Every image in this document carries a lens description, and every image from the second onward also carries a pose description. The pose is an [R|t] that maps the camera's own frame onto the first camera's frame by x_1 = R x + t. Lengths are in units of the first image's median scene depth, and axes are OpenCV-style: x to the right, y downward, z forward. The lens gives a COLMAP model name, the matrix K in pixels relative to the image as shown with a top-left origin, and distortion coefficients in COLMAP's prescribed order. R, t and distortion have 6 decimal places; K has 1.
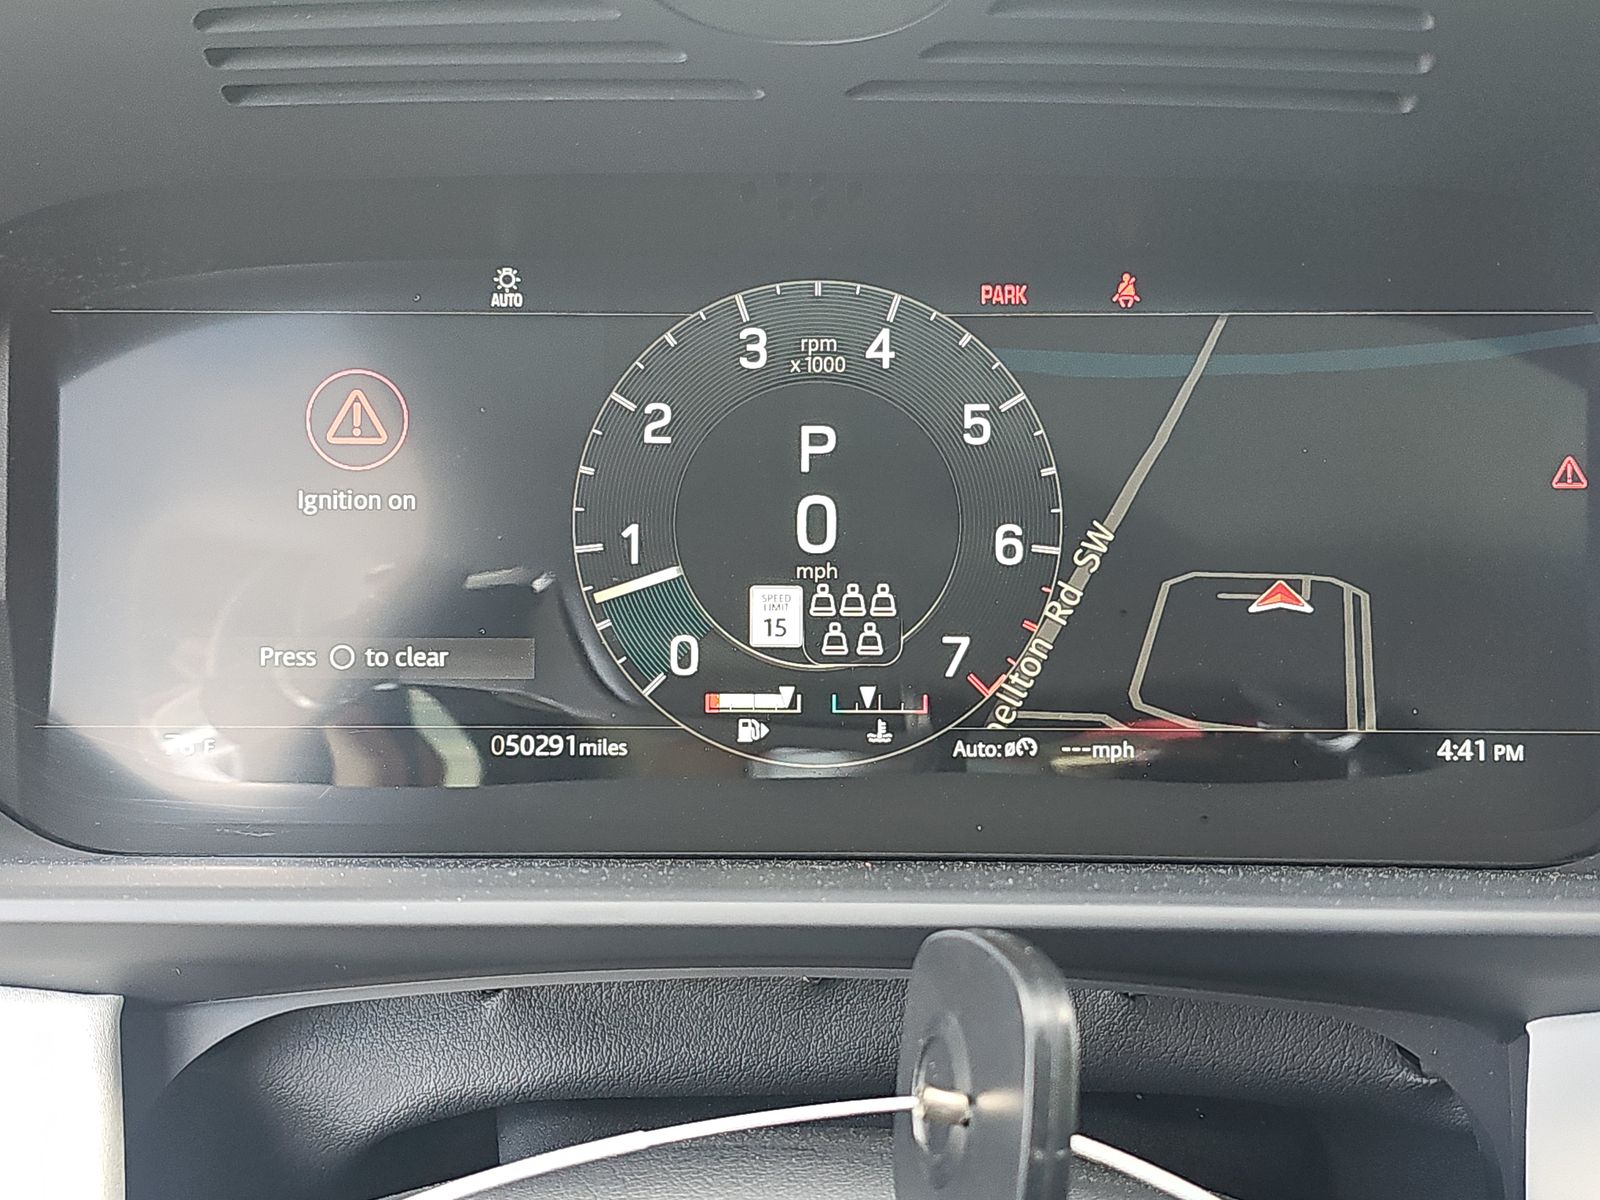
lens RADIAL K [[1068.6, 0, 799.9], [0, 1068.6, 598.4], [0, 0, 1]] dist [0.030732, -0.004434]
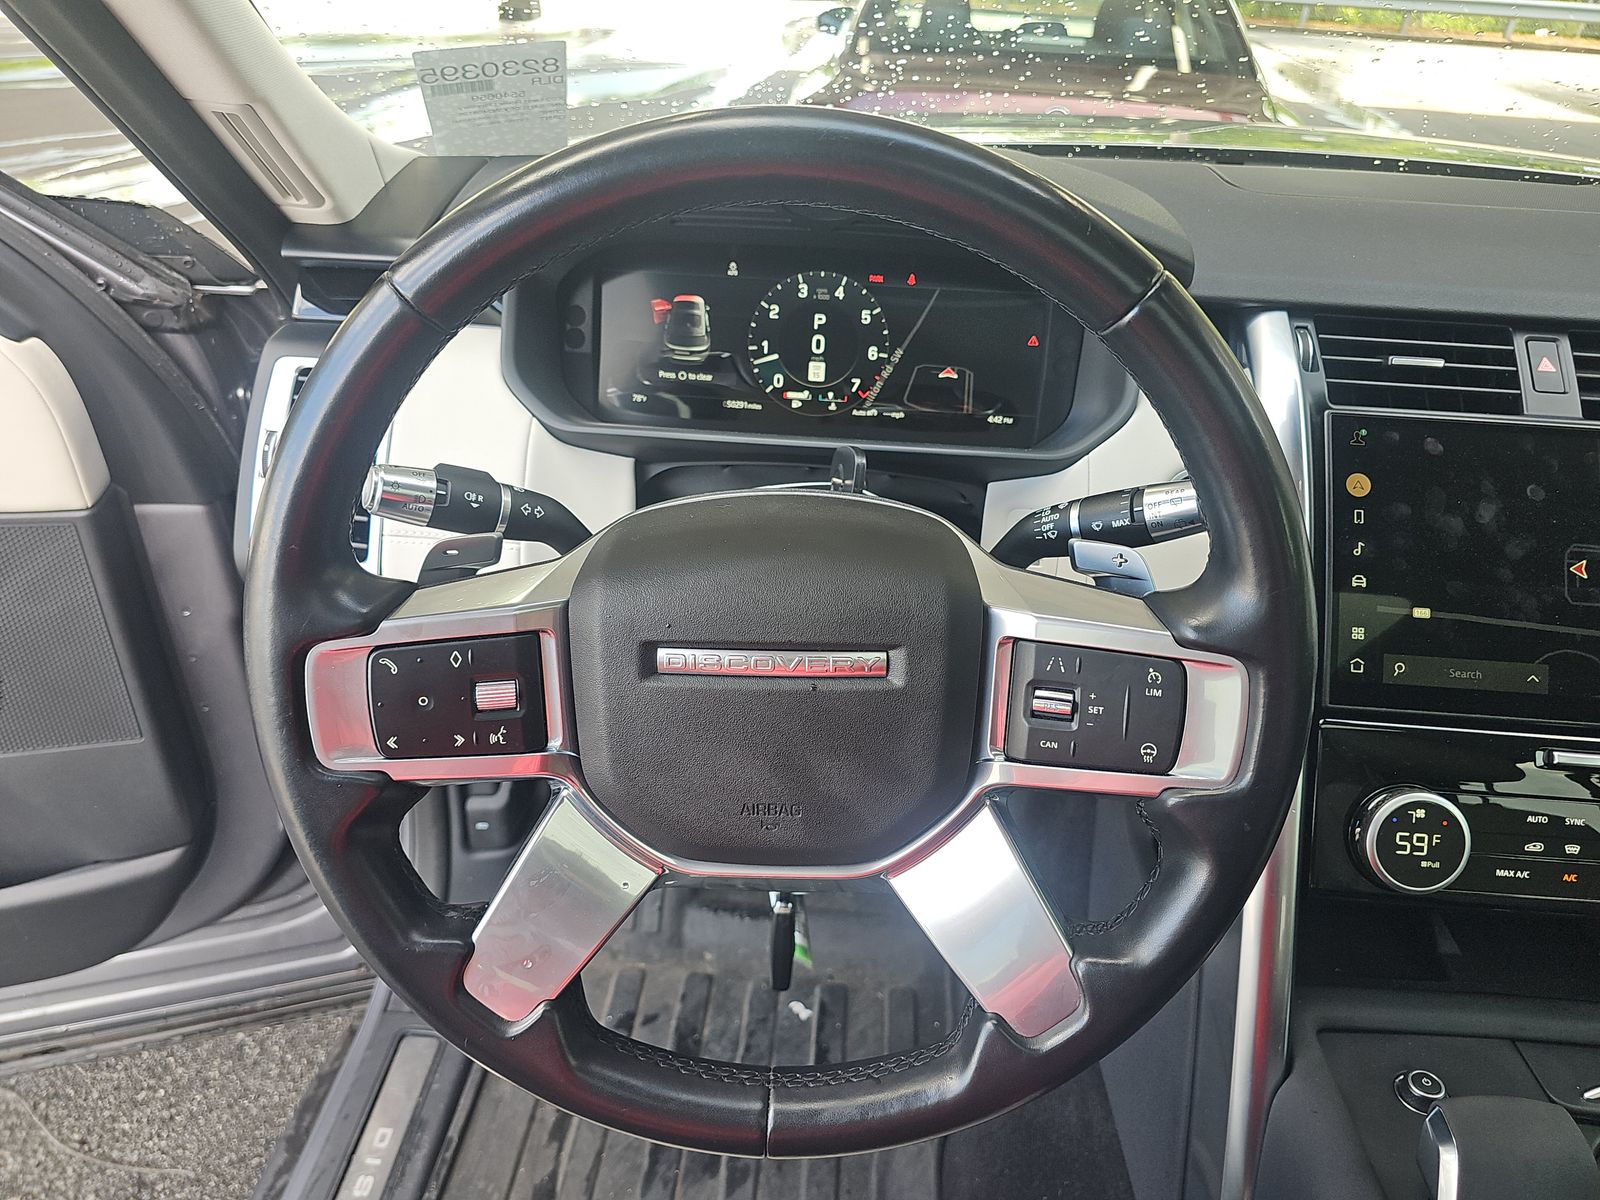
lens RADIAL K [[1068.6, 0, 808.4], [0, 1068.6, 602.4], [0, 0, 1]] dist [0.030732, -0.004434]
pose [[0.998491, 0.054766, 0.004050, 0.015179], [-0.054310, 0.973868, 0.220527, -0.018054], [0.008133, -0.220414, 0.975372, -2.591966]]
